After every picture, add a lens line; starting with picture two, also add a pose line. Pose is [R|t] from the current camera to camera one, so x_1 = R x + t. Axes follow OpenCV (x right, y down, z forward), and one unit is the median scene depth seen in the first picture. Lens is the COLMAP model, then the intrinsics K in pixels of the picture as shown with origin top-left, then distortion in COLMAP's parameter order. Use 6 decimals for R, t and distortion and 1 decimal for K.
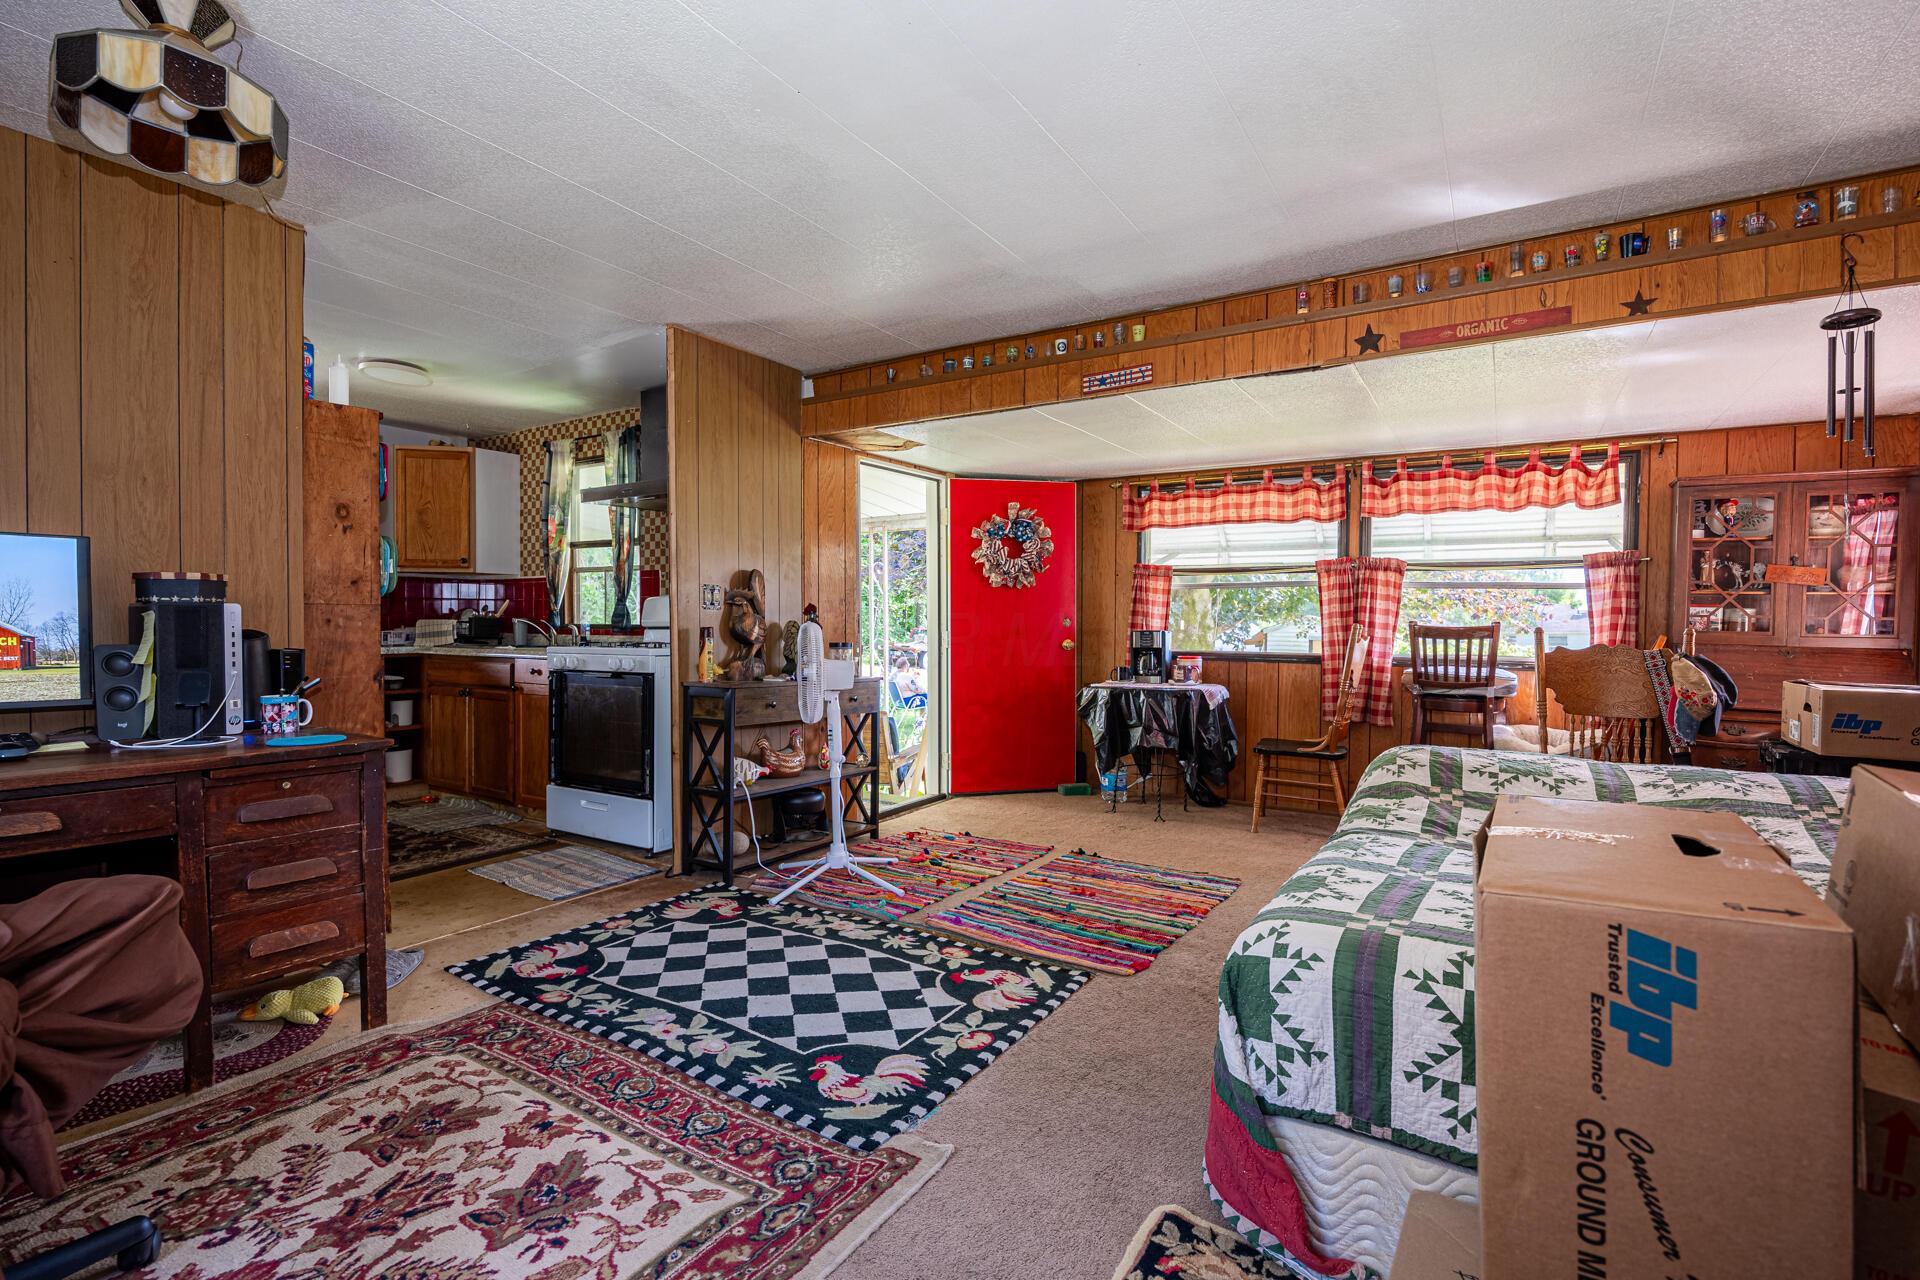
lens RADIAL K [[870.2, 0, 960.0], [0, 870.2, 640.0], [0, 0, 1]] dist [-0.019075, -0.000173]
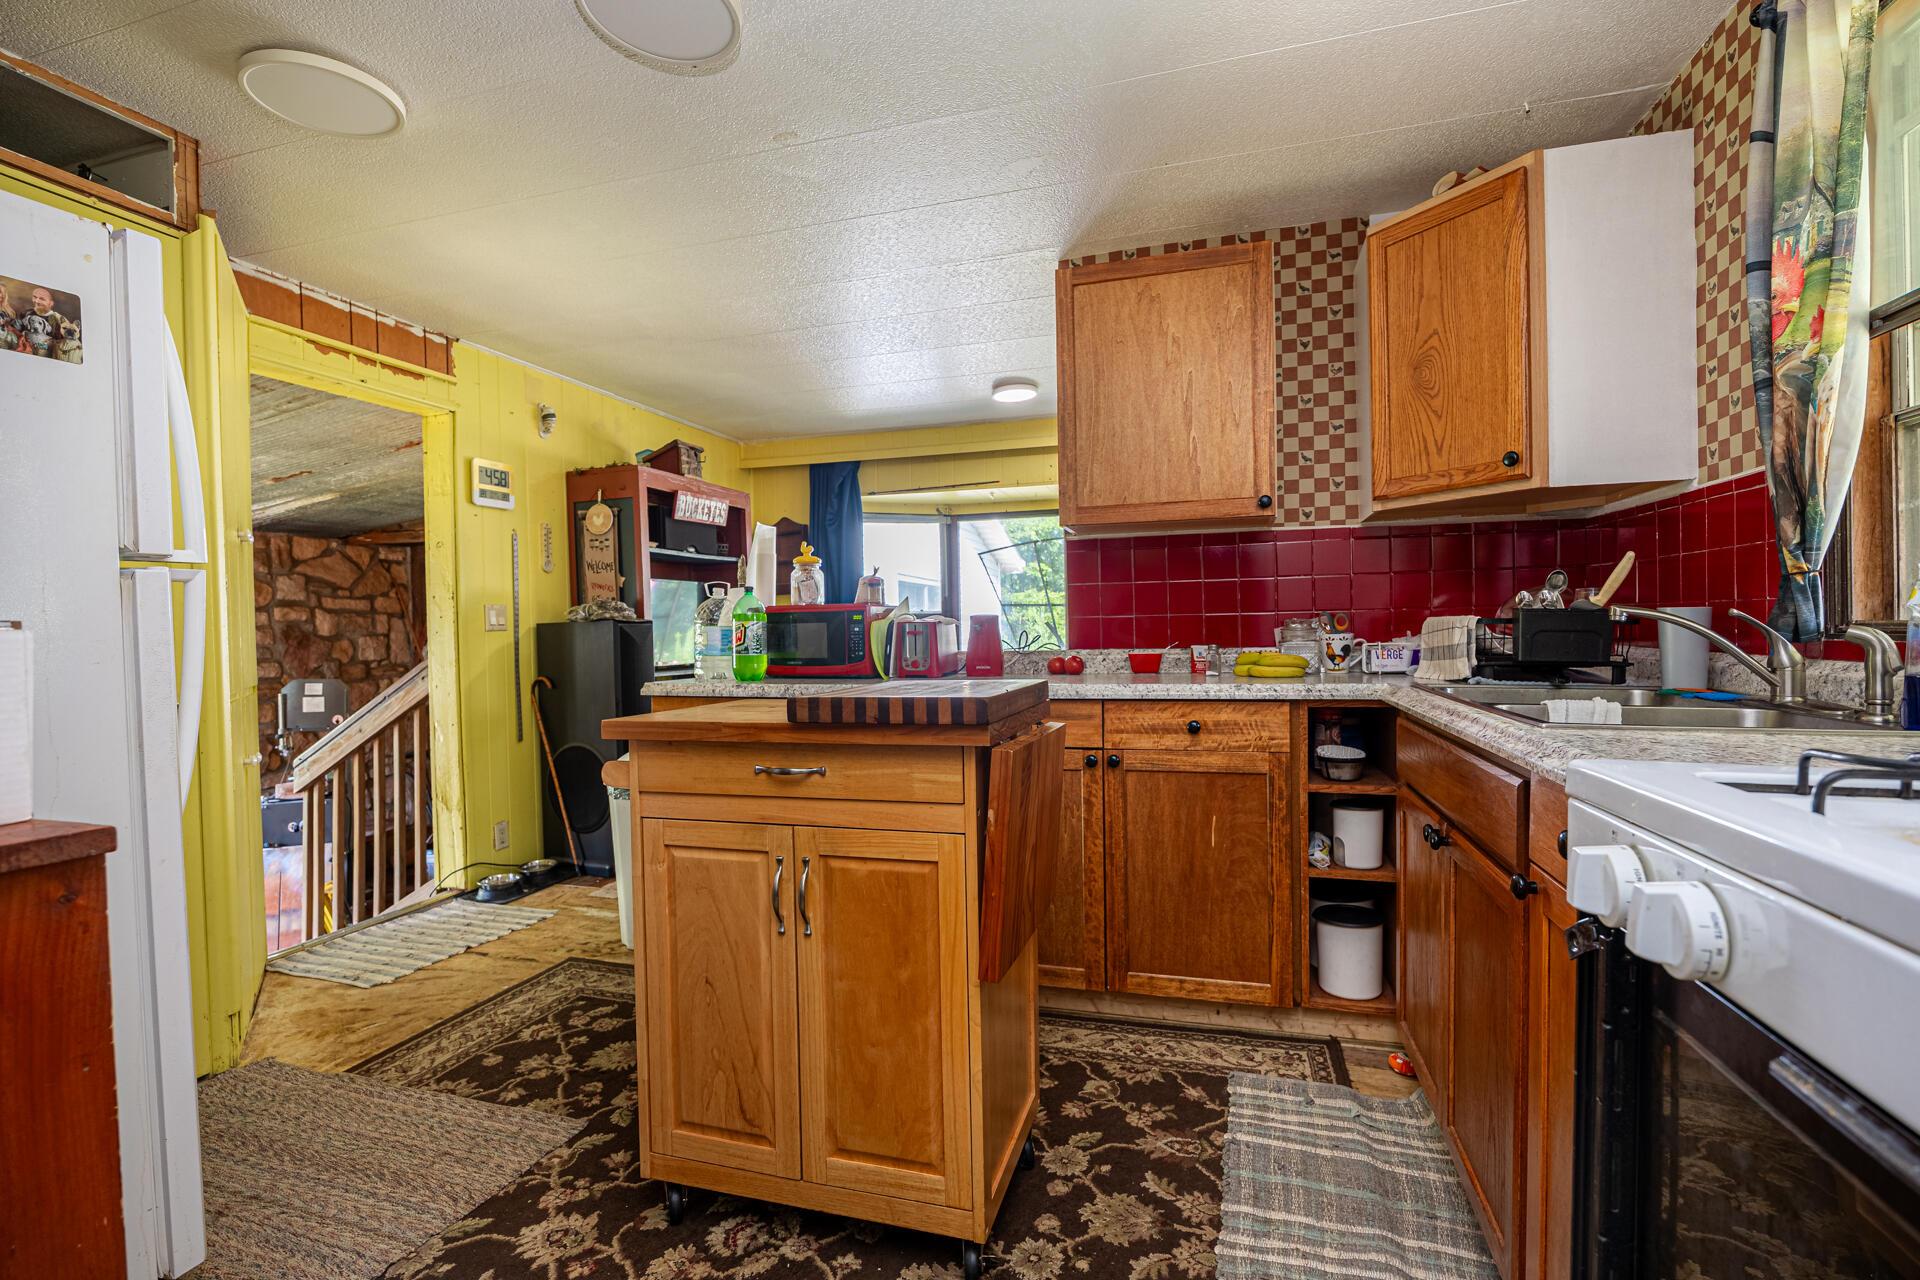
lens RADIAL K [[870.2, 0, 960.0], [0, 870.2, 640.0], [0, 0, 1]] dist [-0.019075, -0.000173]
pose [[0.264118, 0.001786, -0.964489, -0.468518], [0.001025, 0.999997, 0.002133, -0.023120], [0.964490, -0.001551, 0.264116, 1.136646]]
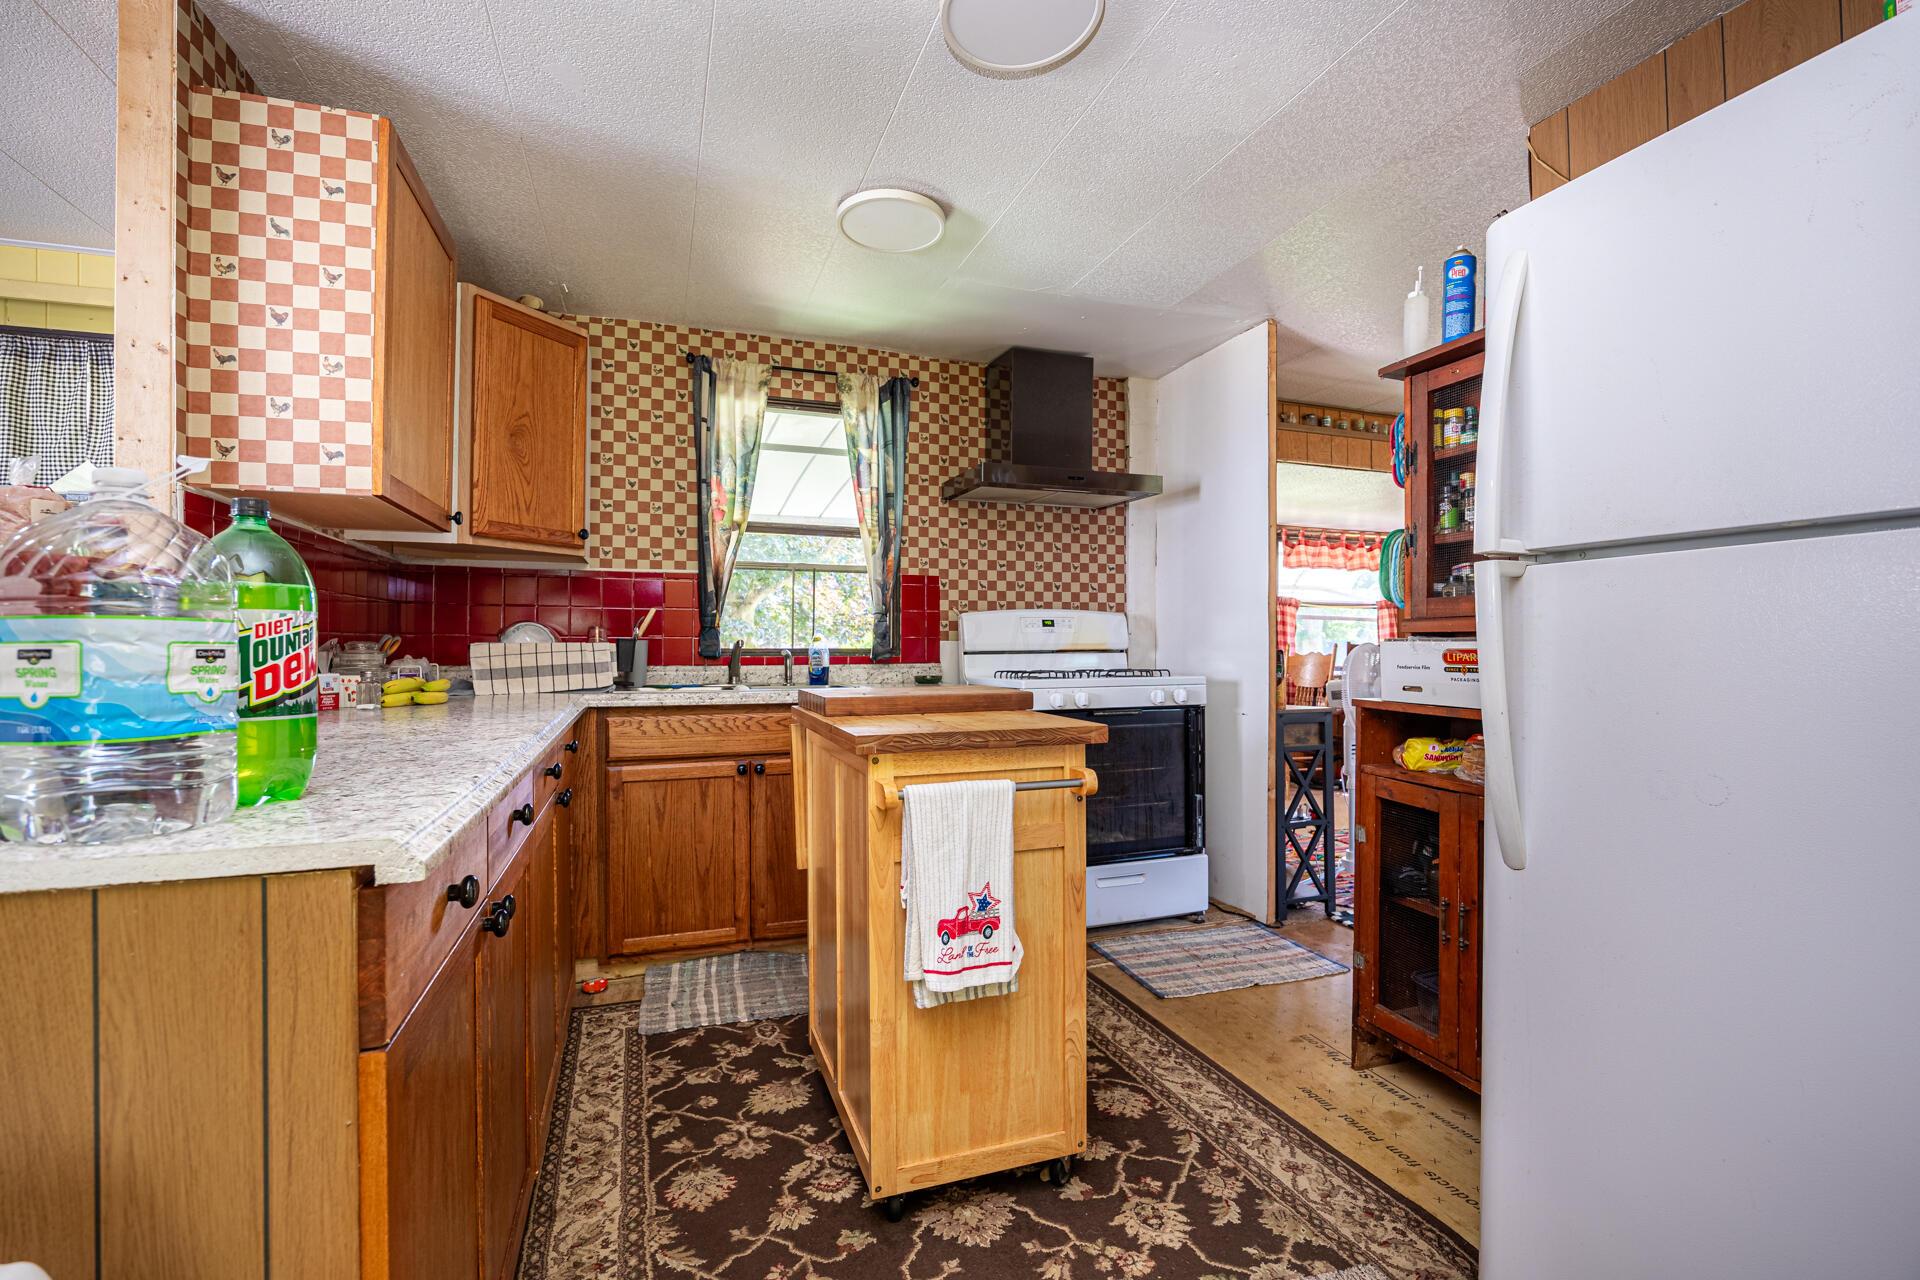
lens RADIAL K [[870.2, 0, 960.0], [0, 870.2, 640.0], [0, 0, 1]] dist [-0.019075, -0.000173]
pose [[0.613747, -0.001857, 0.789500, -1.461794], [0.017612, 0.999781, -0.011340, -0.025210], [-0.789306, 0.020865, 0.613645, 0.817366]]
